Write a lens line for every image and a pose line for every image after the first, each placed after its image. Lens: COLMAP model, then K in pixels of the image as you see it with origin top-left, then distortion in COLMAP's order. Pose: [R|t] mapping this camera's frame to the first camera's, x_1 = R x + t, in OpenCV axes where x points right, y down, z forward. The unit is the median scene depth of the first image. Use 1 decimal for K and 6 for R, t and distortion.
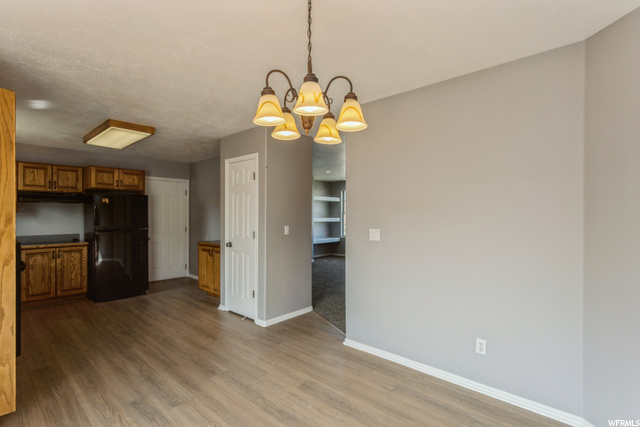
lens RADIAL K [[307.6, 0, 321.2], [0, 307.6, 212.9], [0, 0, 1]] dist [0.004470, -0.000459]
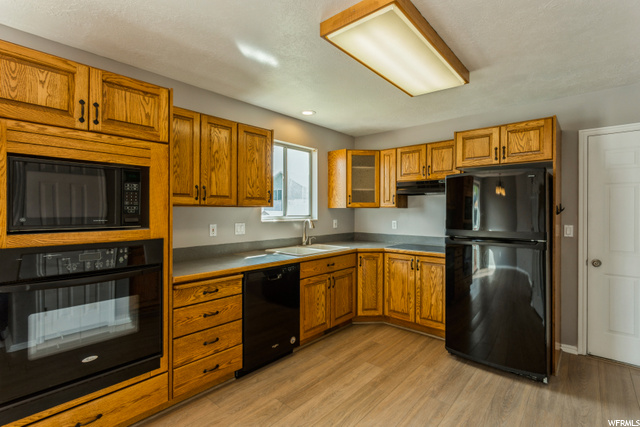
lens RADIAL K [[307.6, 0, 320.2], [0, 307.6, 210.9], [0, 0, 1]] dist [0.004470, -0.000459]
pose [[0.023534, -0.005195, -0.999710, -0.135312], [-0.003410, 0.999980, -0.005276, 0.012019], [0.999717, 0.003533, 0.023516, 0.753366]]
